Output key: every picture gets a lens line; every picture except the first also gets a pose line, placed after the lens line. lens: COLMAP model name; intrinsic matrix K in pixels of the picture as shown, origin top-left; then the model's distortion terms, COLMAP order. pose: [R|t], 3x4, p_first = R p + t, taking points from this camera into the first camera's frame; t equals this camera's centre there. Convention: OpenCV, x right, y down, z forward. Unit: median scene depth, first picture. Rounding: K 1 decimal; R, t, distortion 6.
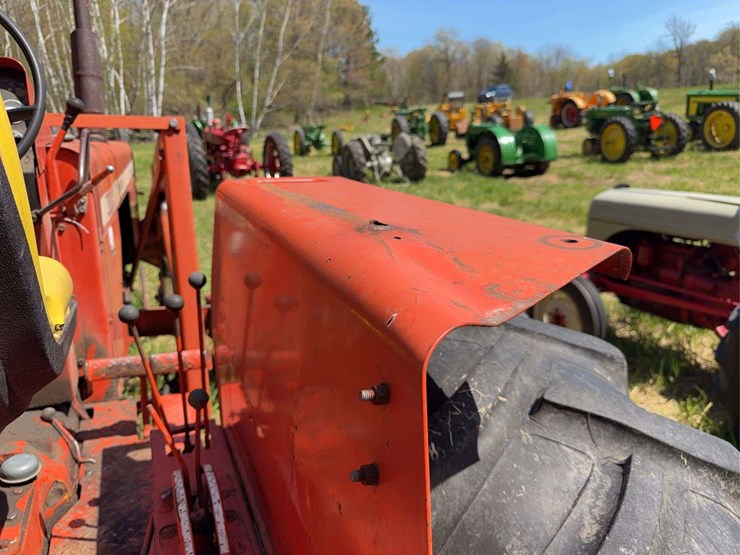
lens RADIAL K [[529.5, 0, 356.6], [0, 529.5, 276.5], [0, 0, 1]] dist [0.007930, -0.041345]
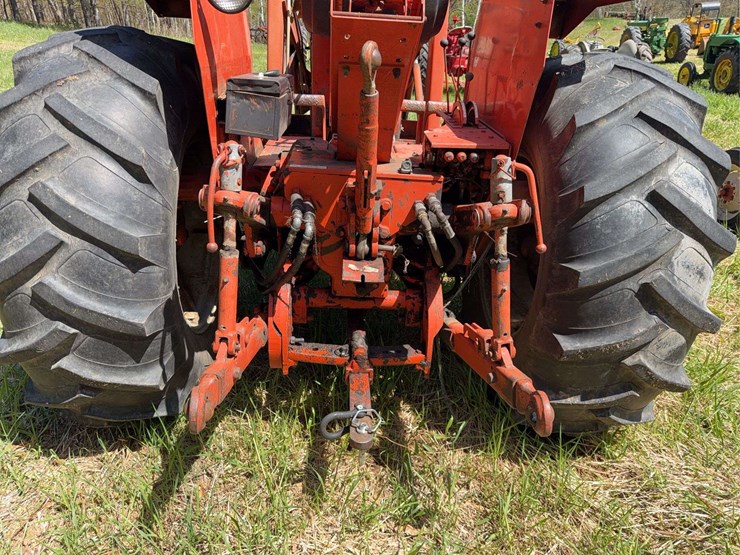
lens RADIAL K [[515.5, 0, 367.1], [0, 515.5, 283.0], [0, 0, 1]] dist [0.022430, -0.045402]
pose [[0.933171, 0.177055, -0.312799, 0.006937], [-0.124018, 0.975420, 0.182141, 0.031799], [0.337359, -0.131176, 0.932192, -0.061100]]
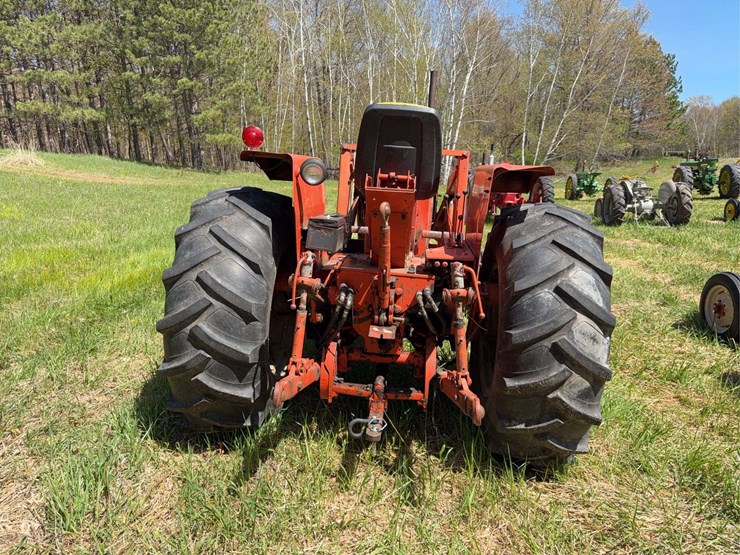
lens RADIAL K [[515.5, 0, 367.1], [0, 515.5, 283.0], [0, 0, 1]] dist [0.022430, -0.045402]
pose [[0.878586, 0.125026, -0.460929, 0.035247], [-0.156954, 0.987106, -0.031423, 0.037232], [0.451057, 0.099953, 0.886881, -0.102796]]
